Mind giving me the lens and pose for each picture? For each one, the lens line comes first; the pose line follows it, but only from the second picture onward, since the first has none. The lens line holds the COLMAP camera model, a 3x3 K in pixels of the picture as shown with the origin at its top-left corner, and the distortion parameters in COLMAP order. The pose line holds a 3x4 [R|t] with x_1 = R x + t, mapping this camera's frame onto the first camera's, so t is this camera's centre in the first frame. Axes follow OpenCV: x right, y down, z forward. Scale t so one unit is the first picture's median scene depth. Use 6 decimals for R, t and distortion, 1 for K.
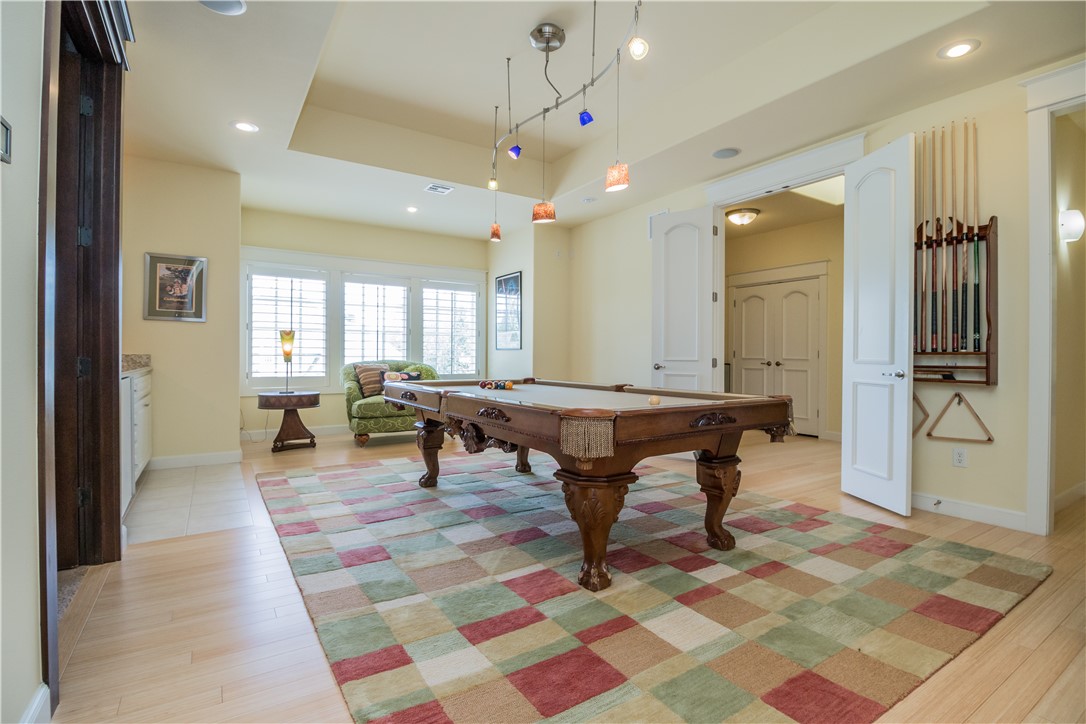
lens RADIAL K [[505.0, 0, 539.7], [0, 505.0, 358.7], [0, 0, 1]] dist [-0.008731, -0.006072]
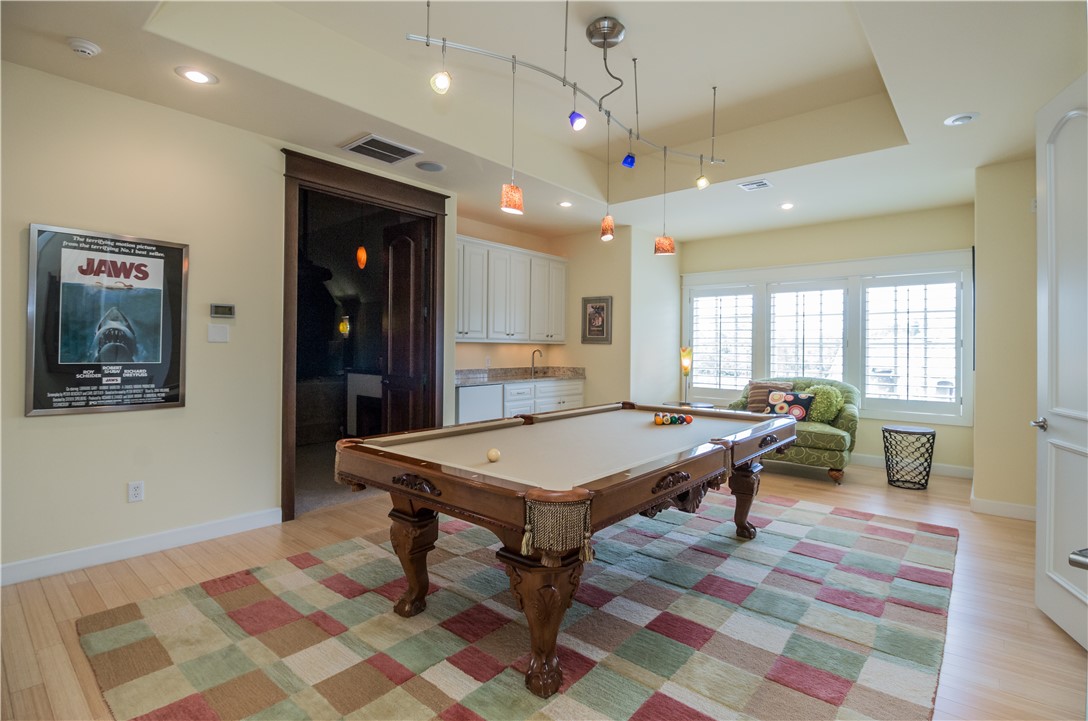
lens RADIAL K [[506.0, 0, 544.9], [0, 506.0, 352.8], [0, 0, 1]] dist [-0.008731, -0.006072]
pose [[0.309738, 0.002173, -0.950819, 0.569798], [-0.013389, 0.999908, -0.002076, -0.046971], [0.950728, 0.013374, 0.309739, 0.438760]]
